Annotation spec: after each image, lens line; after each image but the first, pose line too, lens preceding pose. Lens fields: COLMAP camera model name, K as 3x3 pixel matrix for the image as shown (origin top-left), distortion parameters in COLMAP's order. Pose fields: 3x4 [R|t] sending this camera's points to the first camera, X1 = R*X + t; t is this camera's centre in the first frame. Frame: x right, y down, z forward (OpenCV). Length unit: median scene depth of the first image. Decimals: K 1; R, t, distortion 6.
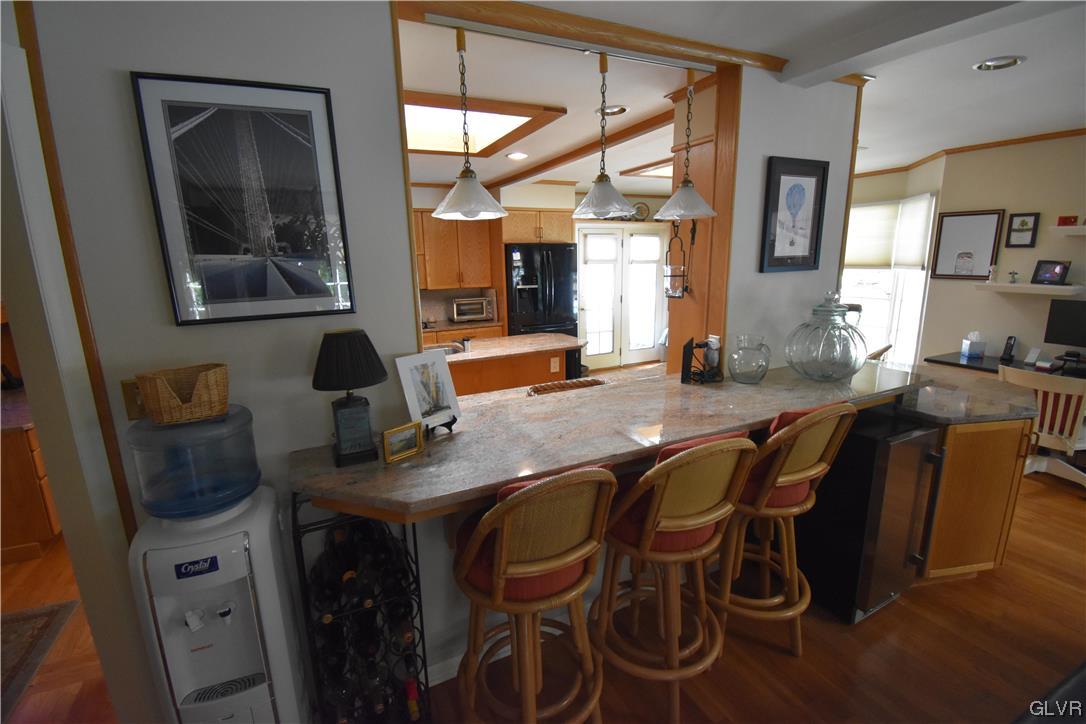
lens RADIAL K [[489.2, 0, 534.8], [0, 489.2, 366.2], [0, 0, 1]] dist [0.011063, -0.017561]
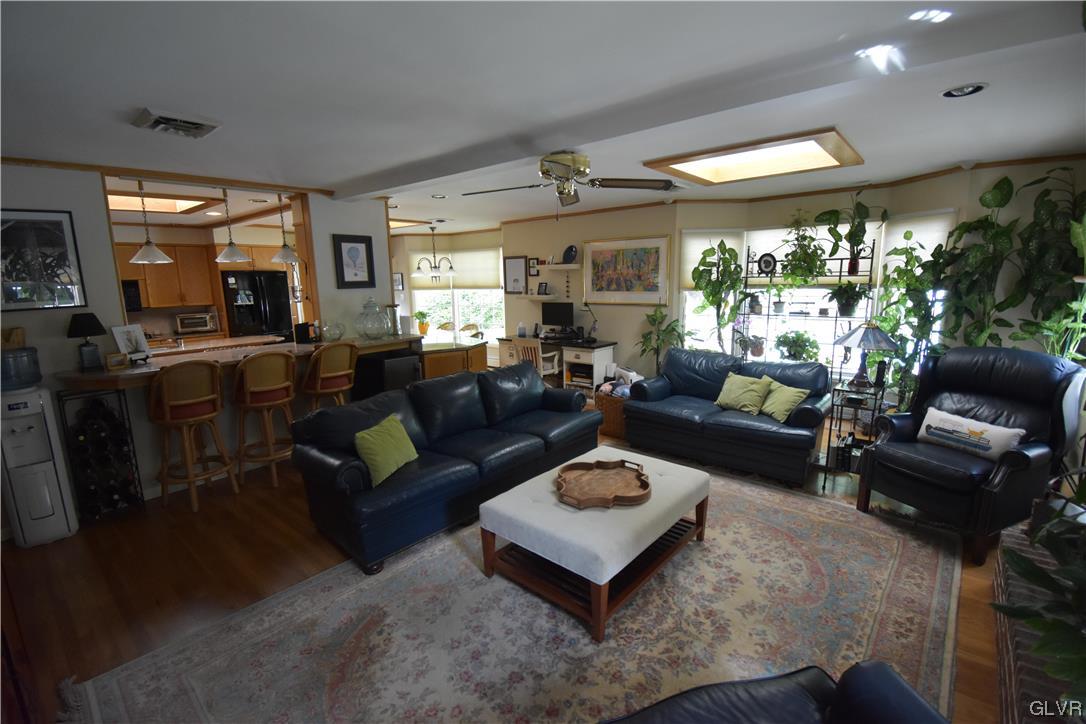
lens RADIAL K [[489.2, 0, 551.1], [0, 489.2, 366.2], [0, 0, 1]] dist [0.011063, -0.017561]
pose [[0.904799, -0.071615, 0.419775, 0.233194], [0.091338, 0.995453, -0.027046, 0.162041], [-0.415929, 0.062813, 0.907225, -0.733432]]
